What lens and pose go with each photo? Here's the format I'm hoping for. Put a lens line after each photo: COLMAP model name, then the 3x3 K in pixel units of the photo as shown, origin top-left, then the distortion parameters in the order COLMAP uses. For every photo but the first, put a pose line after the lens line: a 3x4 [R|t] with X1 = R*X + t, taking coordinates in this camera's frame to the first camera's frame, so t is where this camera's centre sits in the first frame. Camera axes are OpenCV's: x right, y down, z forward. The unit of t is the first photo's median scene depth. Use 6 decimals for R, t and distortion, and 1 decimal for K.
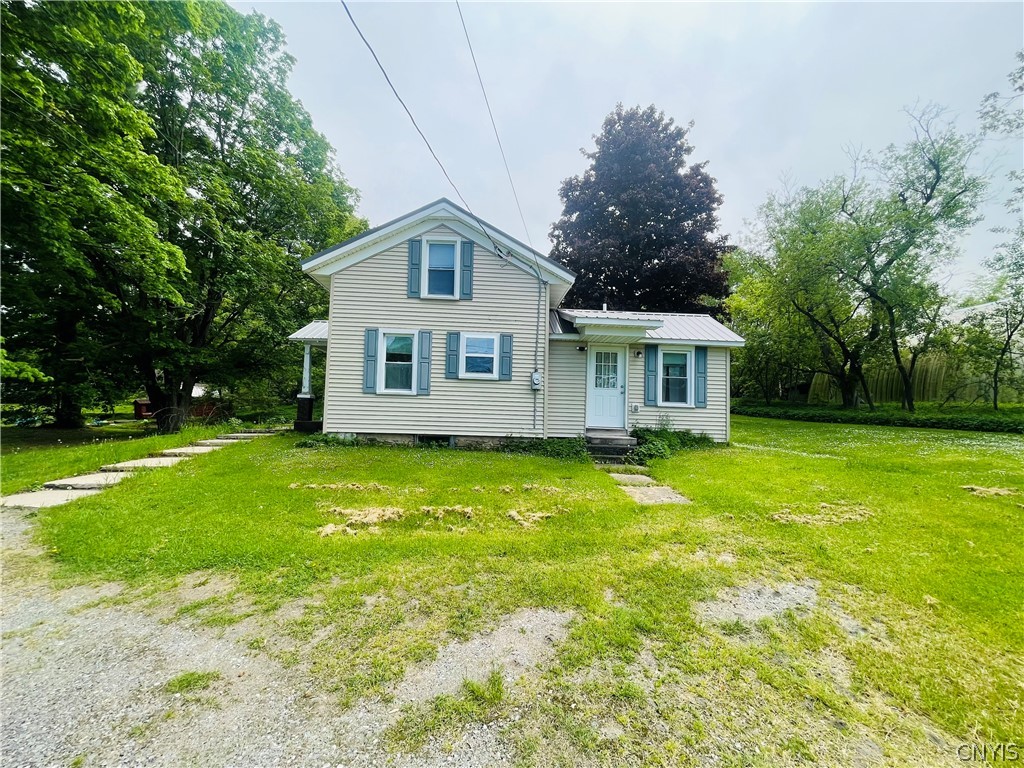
lens RADIAL K [[390.5, 0, 512.3], [0, 390.5, 378.1], [0, 0, 1]] dist [-0.001796, -0.000105]
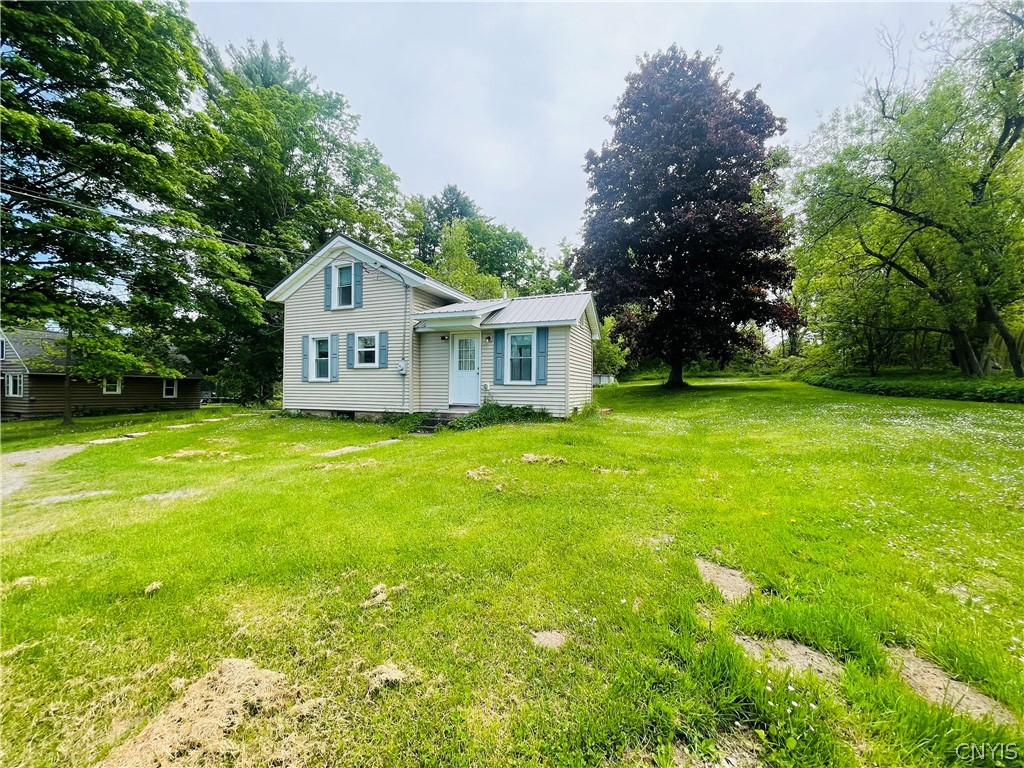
lens RADIAL K [[411.2, 0, 509.1], [0, 411.2, 390.1], [0, 0, 1]] dist [-0.007851, 0.003208]
pose [[0.908877, -0.023569, -0.416397, 0.879226], [0.044578, 0.998172, 0.040803, 0.039854], [0.414674, -0.055647, 0.908267, -0.053192]]
